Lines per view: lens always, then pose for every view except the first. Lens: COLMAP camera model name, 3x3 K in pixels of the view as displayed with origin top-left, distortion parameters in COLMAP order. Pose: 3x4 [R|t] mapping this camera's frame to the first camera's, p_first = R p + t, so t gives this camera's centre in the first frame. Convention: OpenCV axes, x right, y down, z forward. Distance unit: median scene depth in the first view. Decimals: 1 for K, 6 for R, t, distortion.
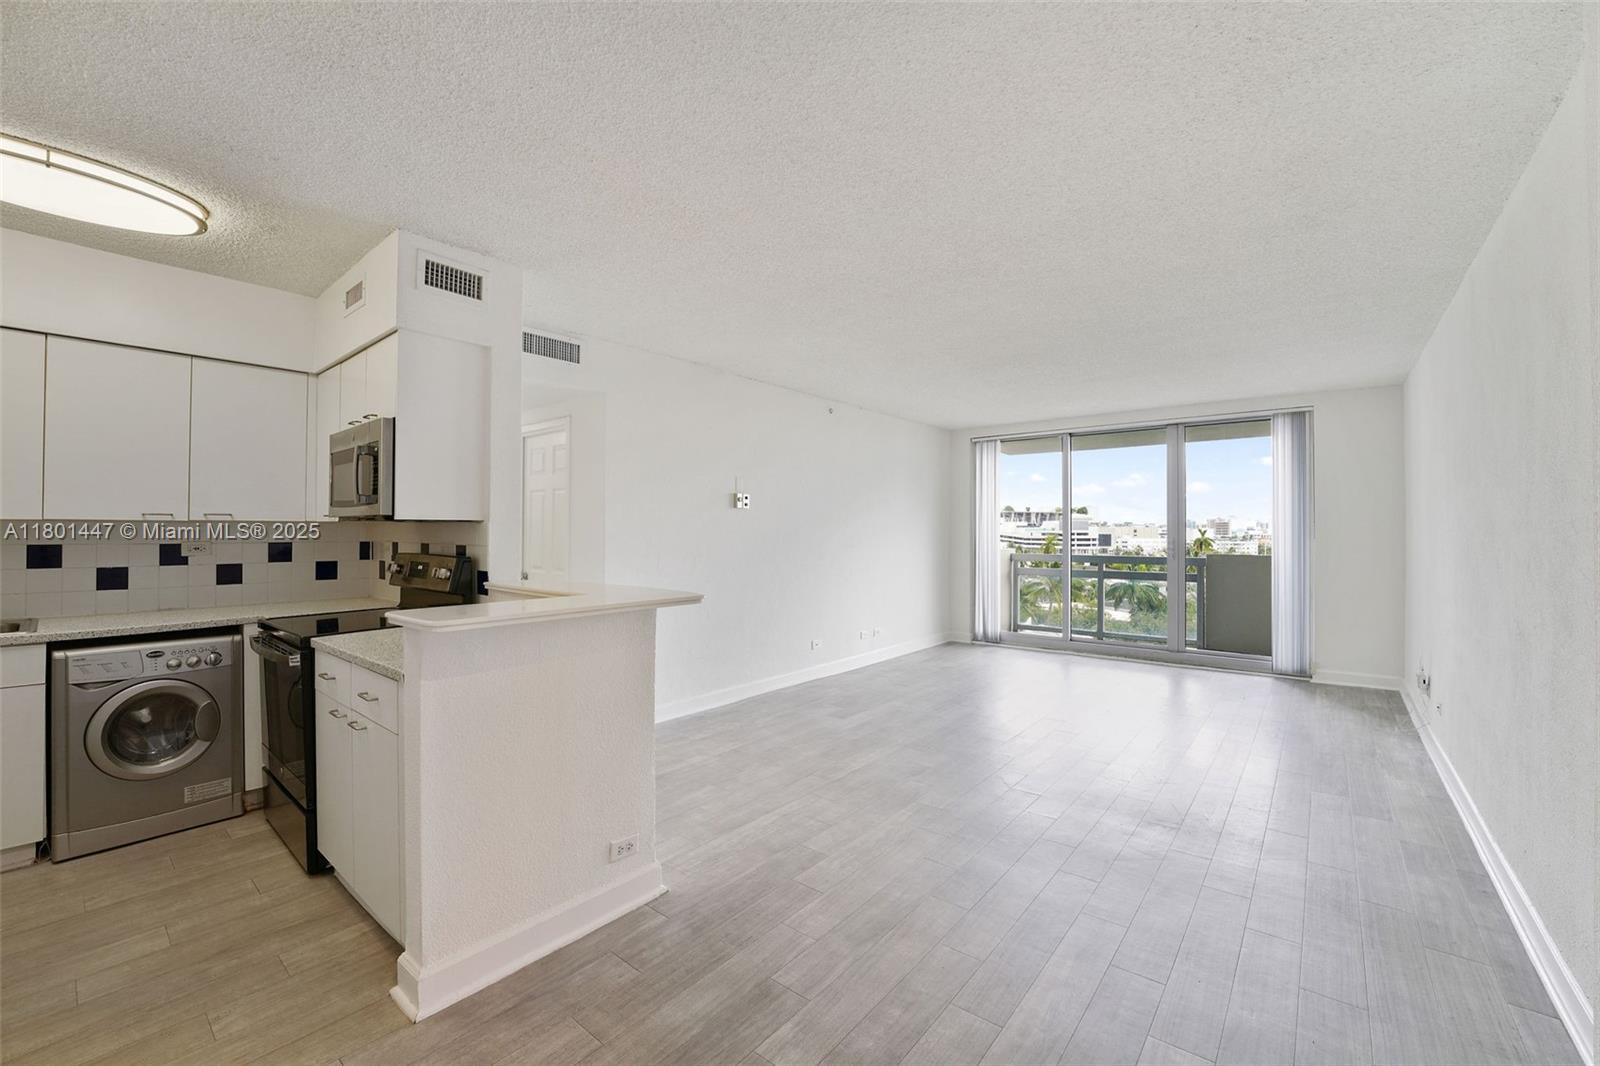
lens RADIAL K [[651.4, 0, 797.6], [0, 651.4, 523.7], [0, 0, 1]] dist [-0.023711, 0.004210]
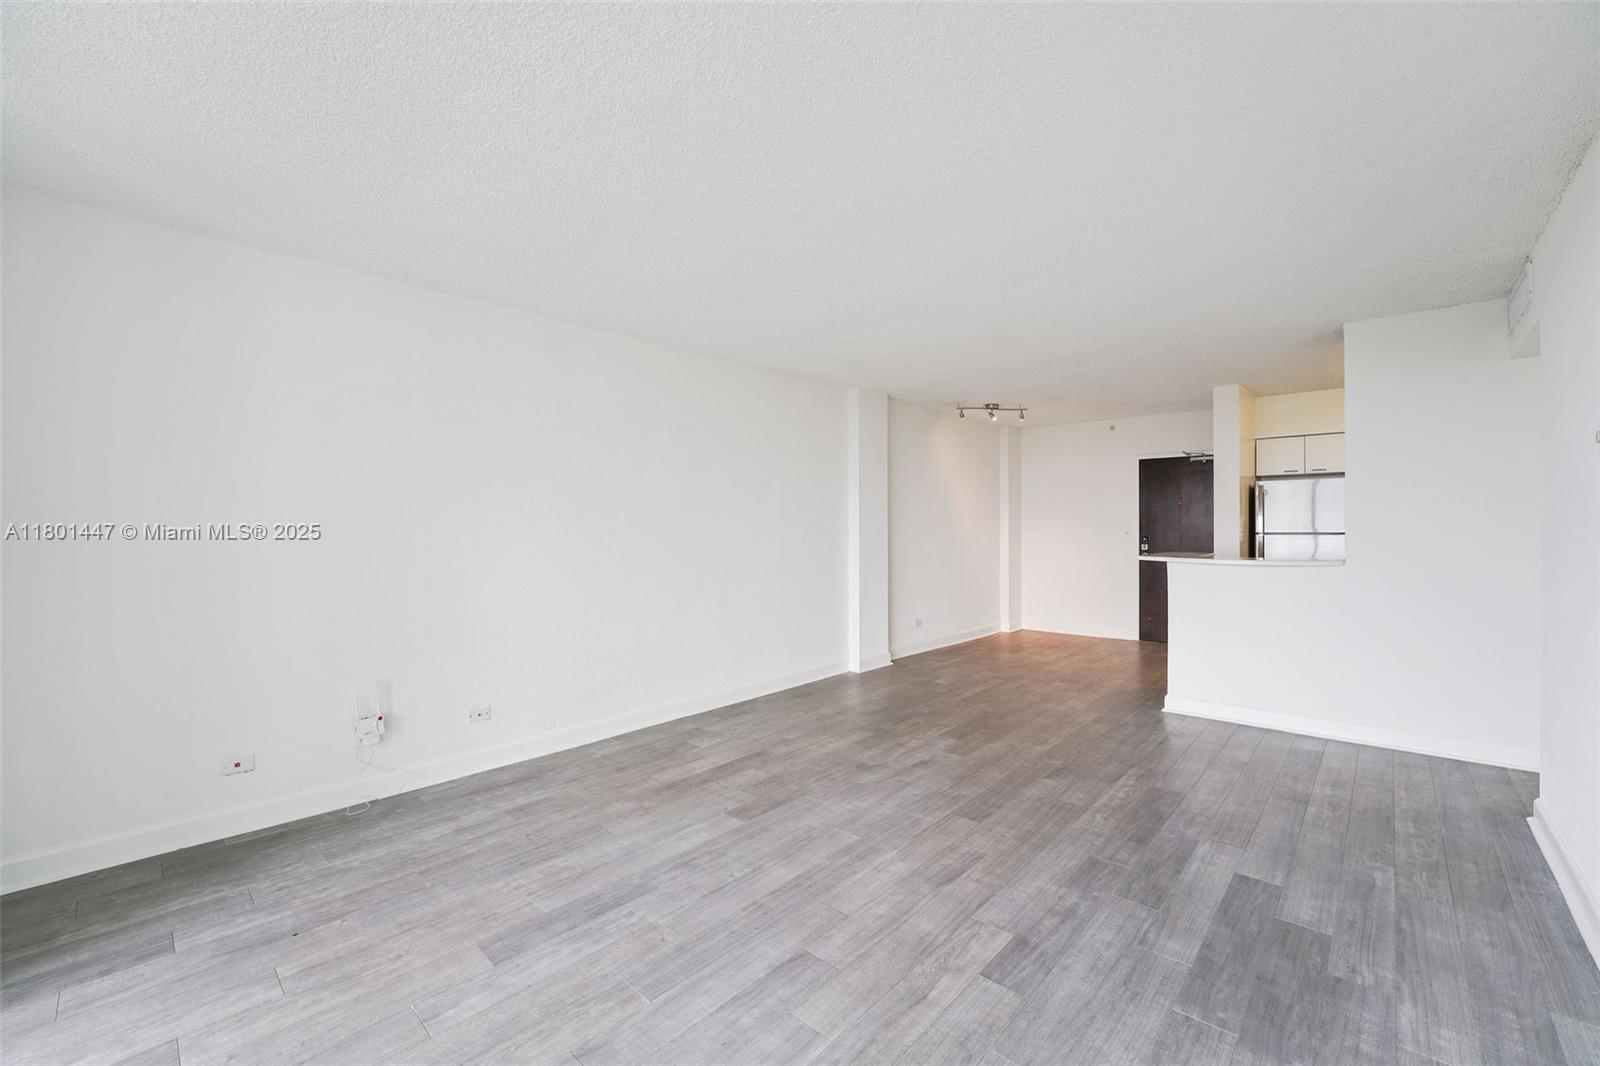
lens RADIAL K [[651.4, 0, 798.7], [0, 651.4, 521.4], [0, 0, 1]] dist [-0.023711, 0.004210]
pose [[-0.998280, 0.000409, 0.058623, 0.541041], [-0.000582, 0.999857, -0.016887, 0.026254], [-0.058621, -0.016892, -0.998137, 2.106505]]
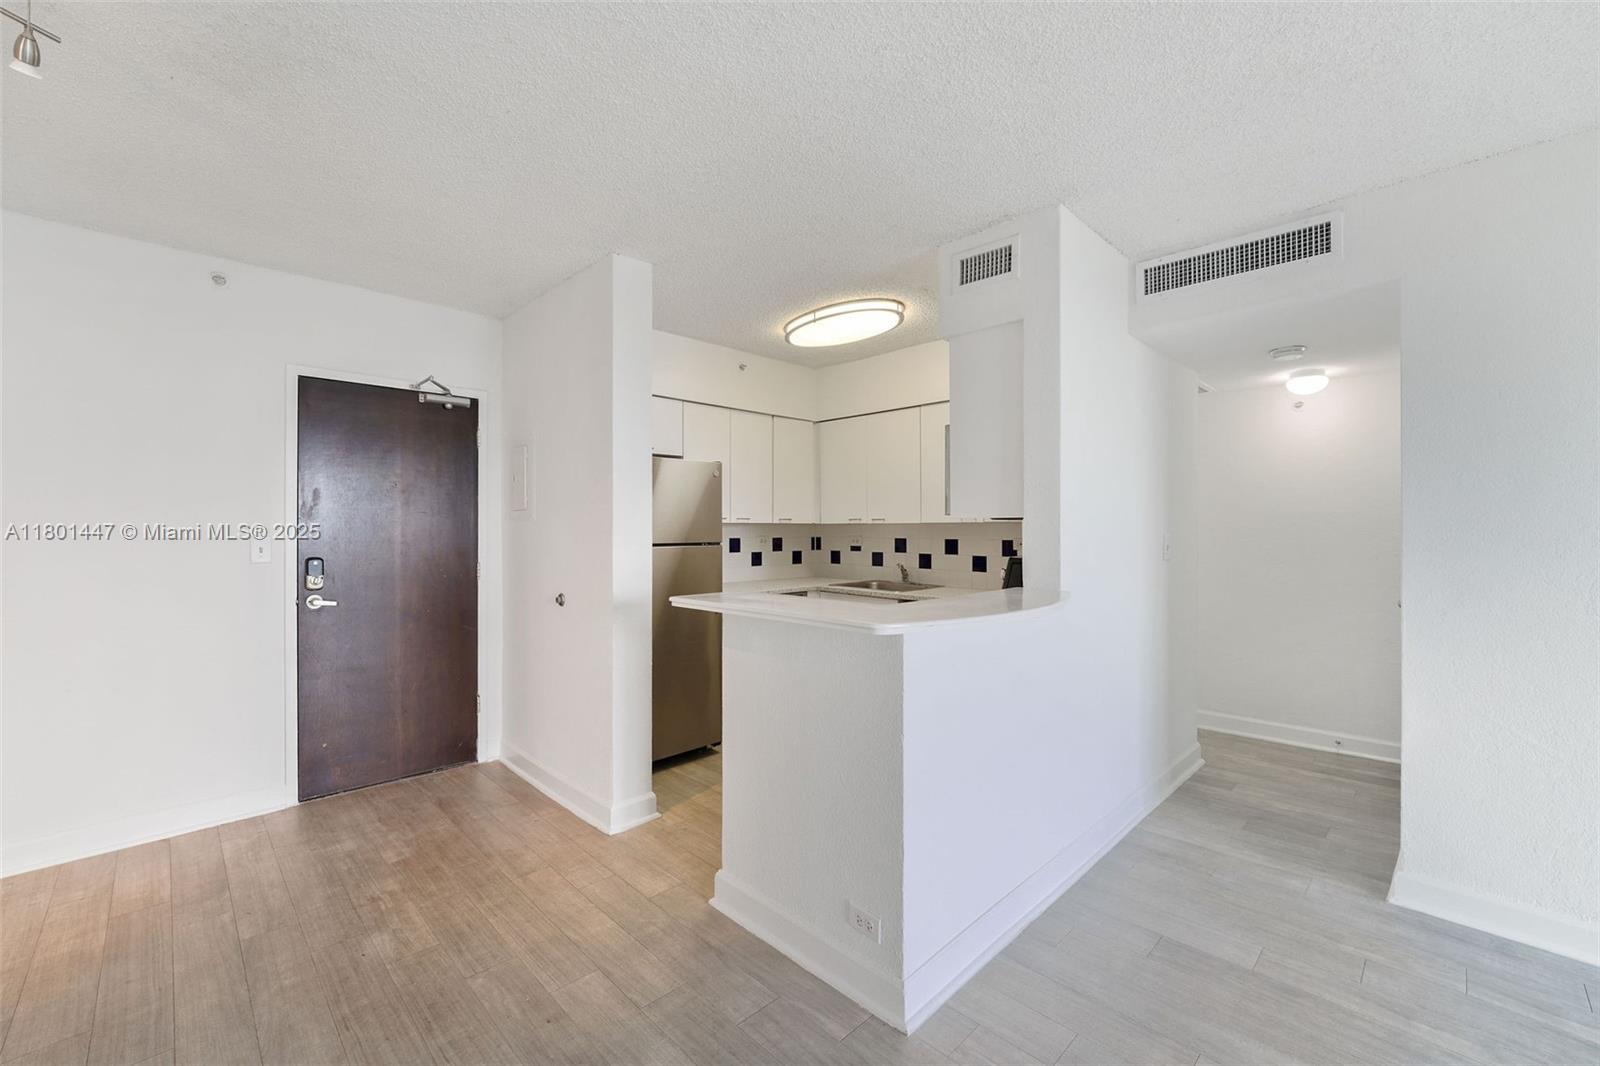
lens RADIAL K [[651.4, 0, 803.7], [0, 651.4, 530.2], [0, 0, 1]] dist [-0.023711, 0.004210]
pose [[-0.099323, -0.001518, -0.995054, 0.362038], [0.009105, 0.999956, -0.002434, 0.009660], [0.995014, -0.009301, -0.099304, 0.679960]]
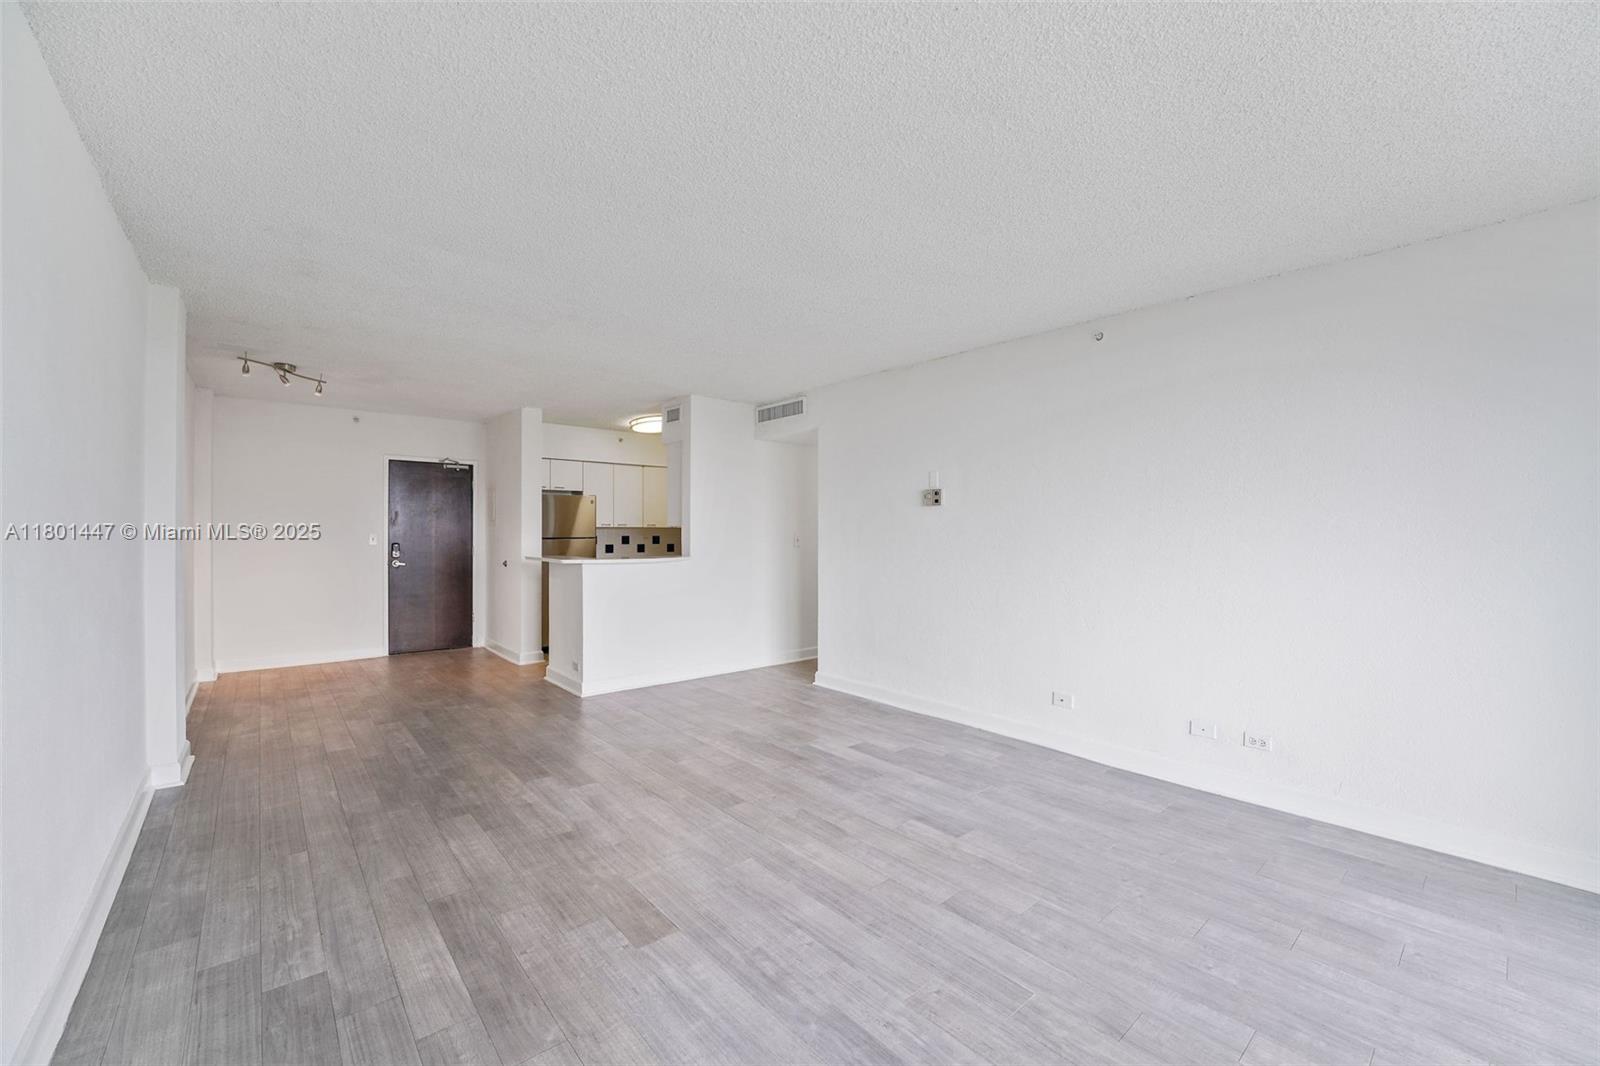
lens RADIAL K [[651.4, 0, 804.1], [0, 651.4, 525.1], [0, 0, 1]] dist [-0.023711, 0.004210]
pose [[-0.173053, -0.012300, -0.984836, 1.266789], [0.008555, 0.999866, -0.013991, 0.023046], [0.984875, -0.010846, -0.172925, 1.484902]]
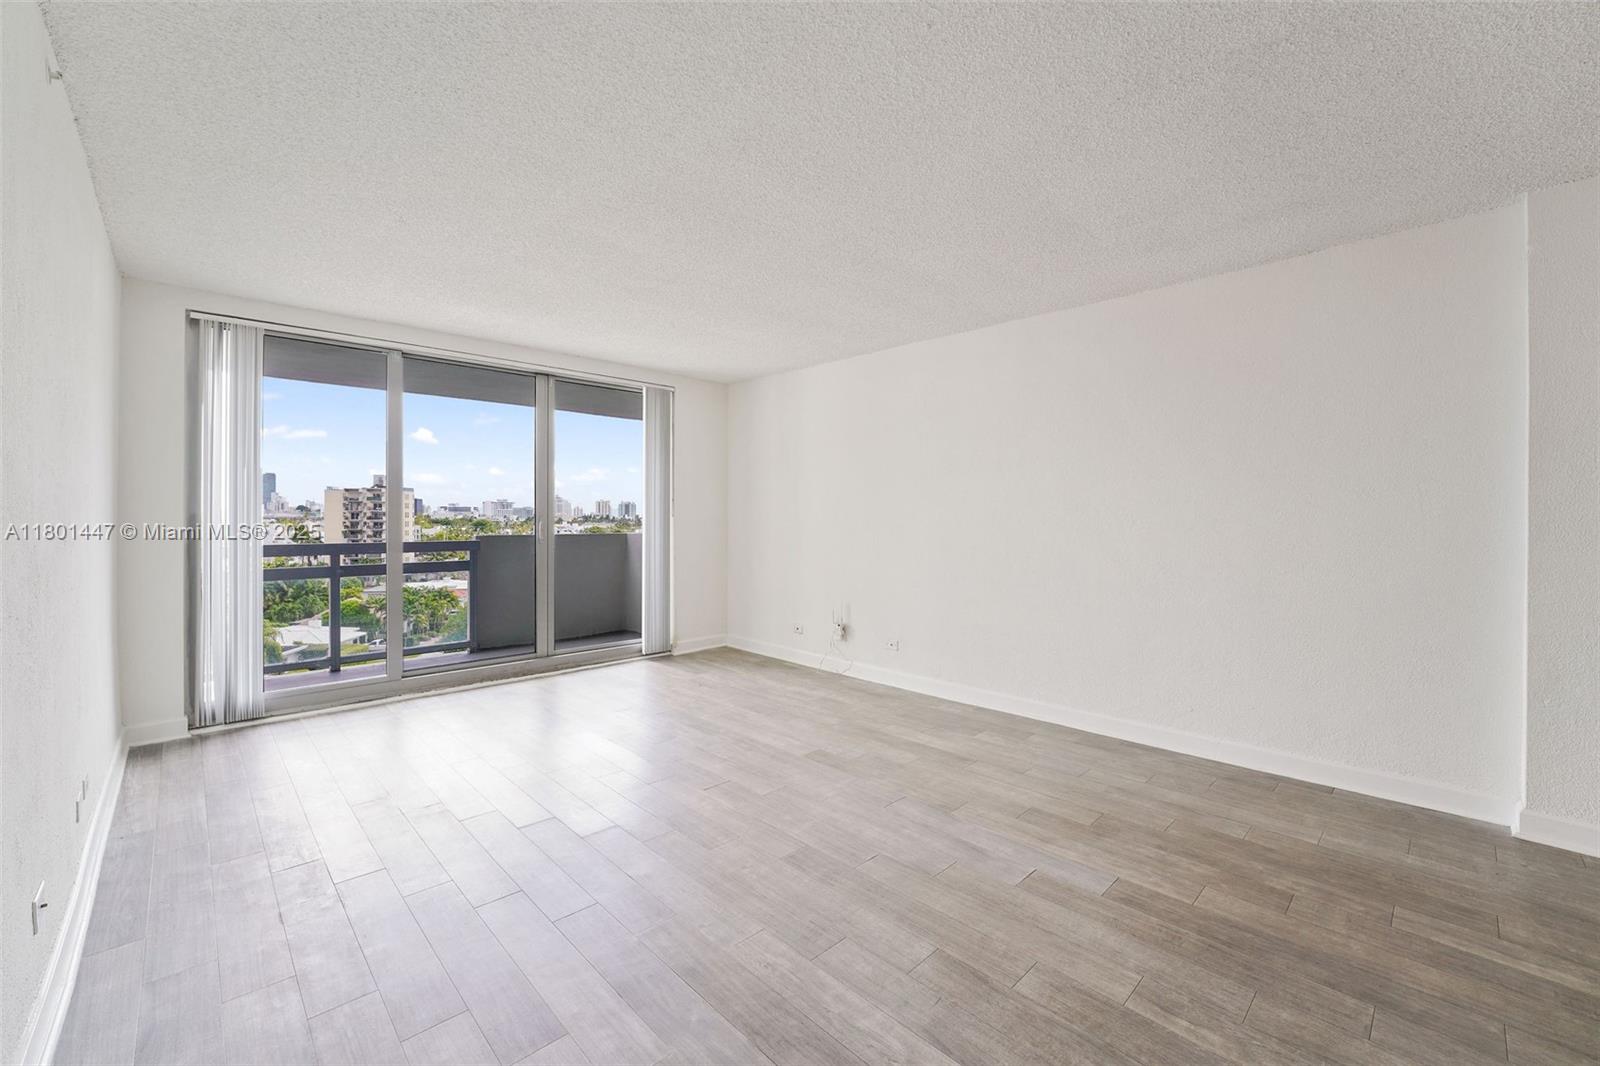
lens RADIAL K [[651.4, 0, 799.9], [0, 651.4, 512.1], [0, 0, 1]] dist [-0.023711, 0.004210]
pose [[0.115043, 0.002875, 0.993356, -0.348363], [-0.013701, 0.999905, -0.001307, 0.028791], [-0.993266, -0.013459, 0.115072, 1.138985]]
